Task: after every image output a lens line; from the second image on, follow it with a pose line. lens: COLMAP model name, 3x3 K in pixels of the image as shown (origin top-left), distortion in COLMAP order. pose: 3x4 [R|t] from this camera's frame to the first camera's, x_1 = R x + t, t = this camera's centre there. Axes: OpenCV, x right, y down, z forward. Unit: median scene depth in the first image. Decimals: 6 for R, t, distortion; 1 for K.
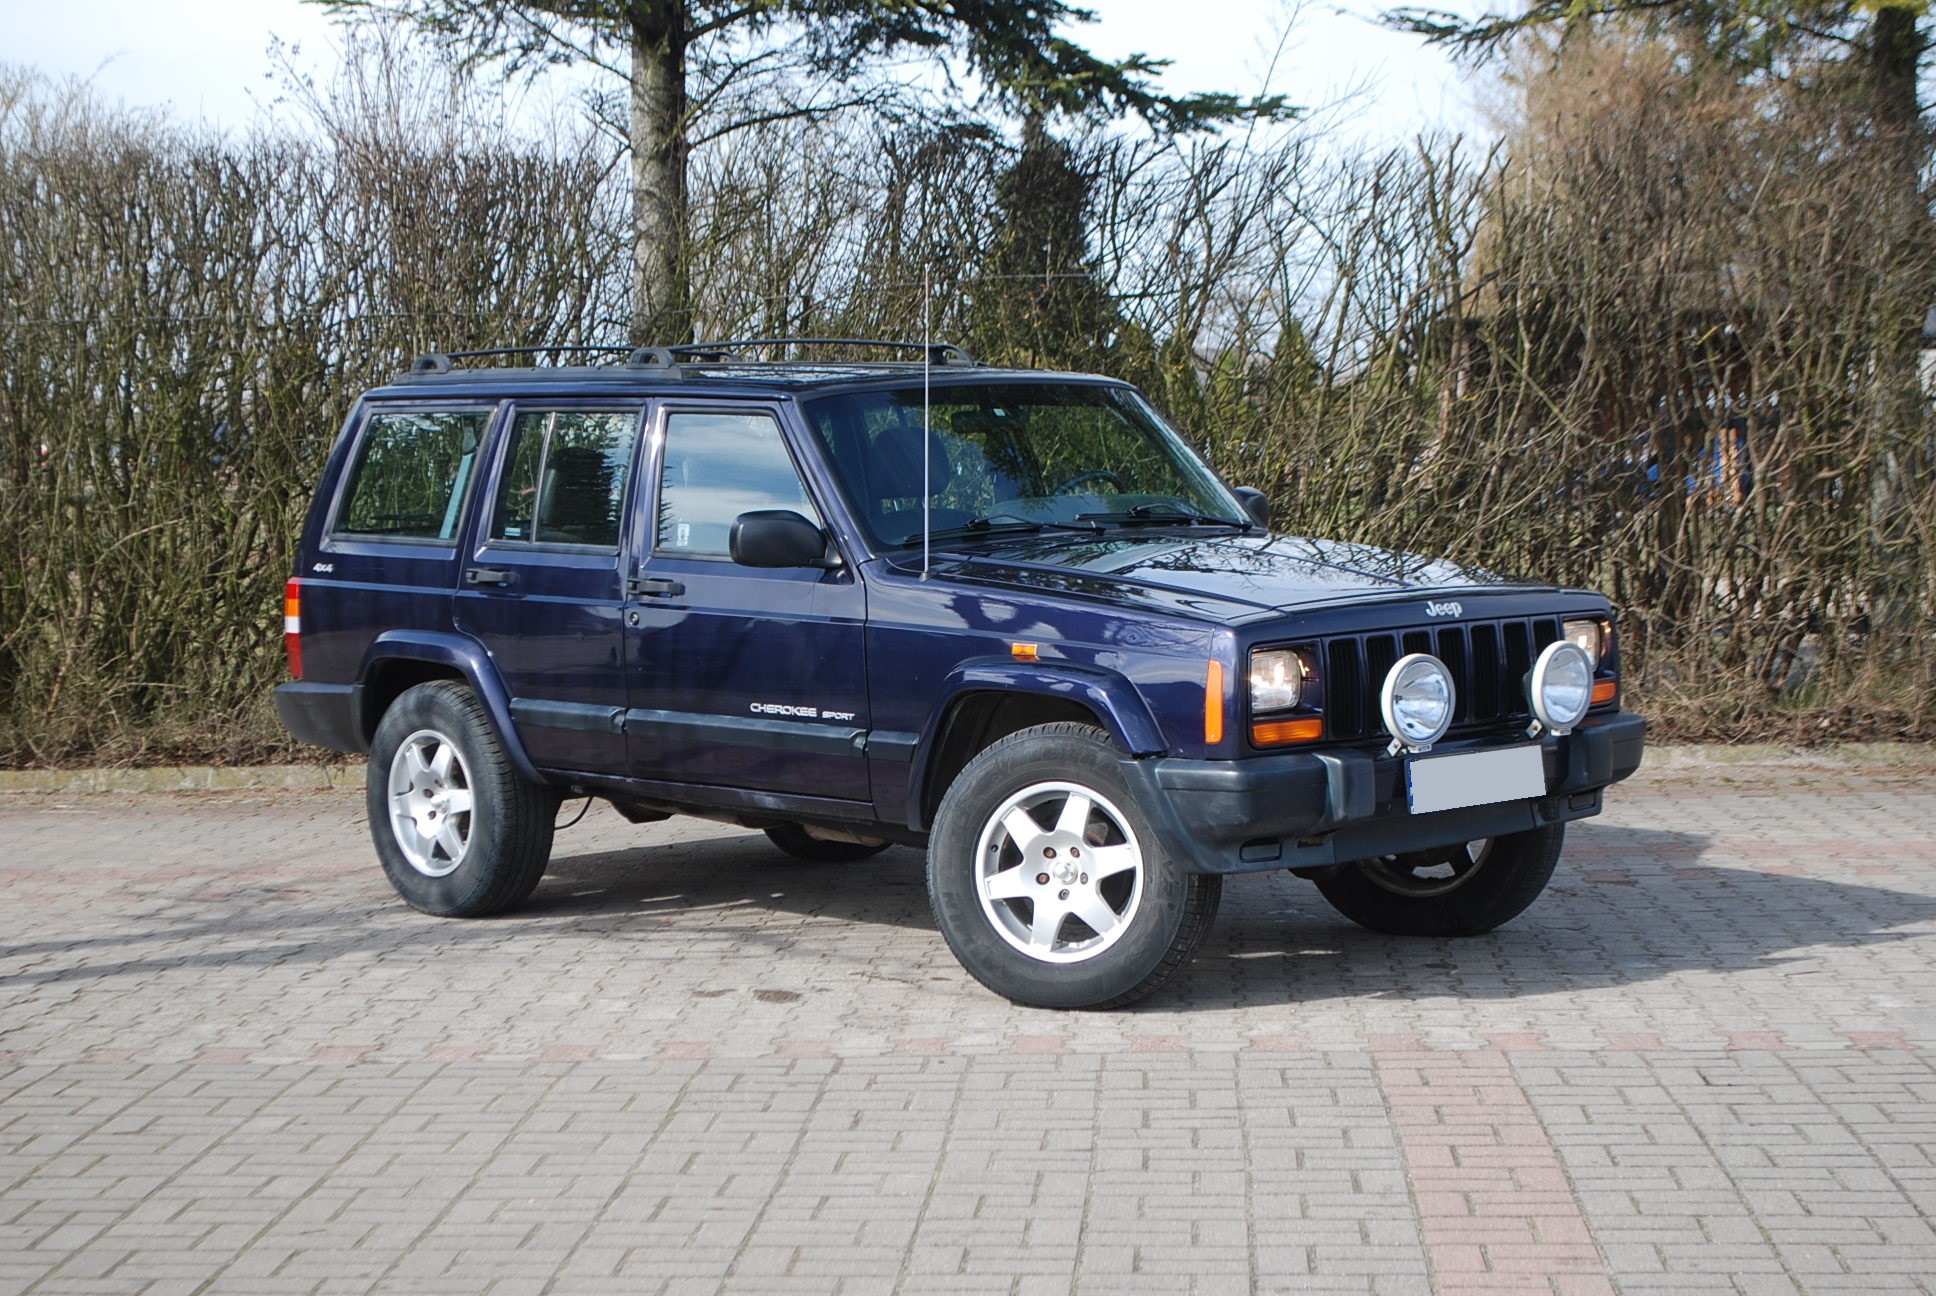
lens RADIAL K [[3681.6, 0, 967.2], [0, 3681.6, 652.4], [0, 0, 1]] dist [0.019609, 0.000000]
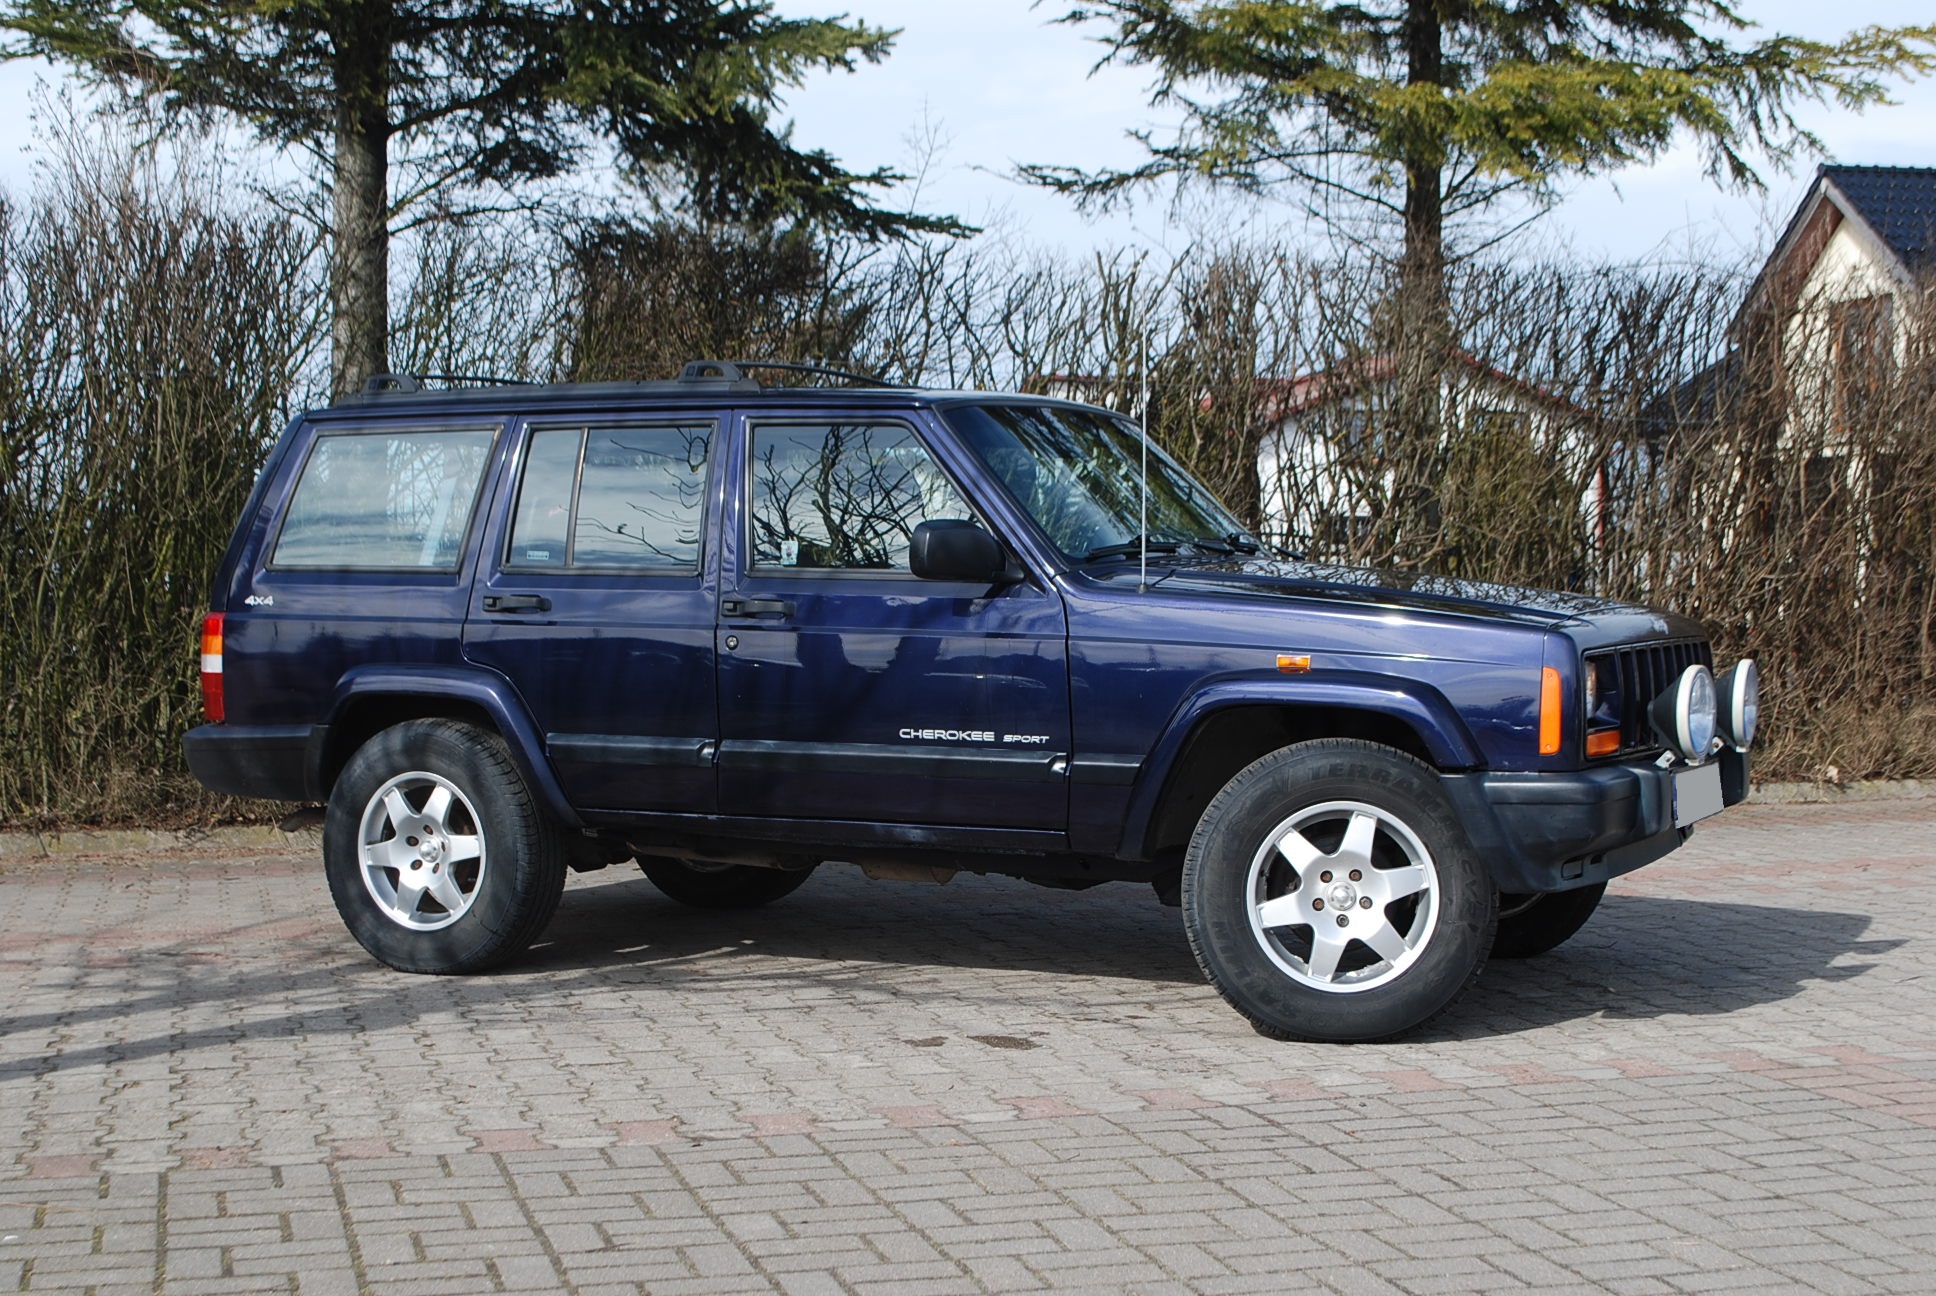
lens RADIAL K [[2631.7, 0, 967.9], [0, 2631.7, 641.4], [0, 0, 1]] dist [-0.007912, 0.000000]
pose [[0.925950, 0.016377, 0.377290, -0.296471], [0.005648, 0.998347, -0.057198, 0.030032], [-0.377603, 0.055094, 0.924327, 0.378796]]
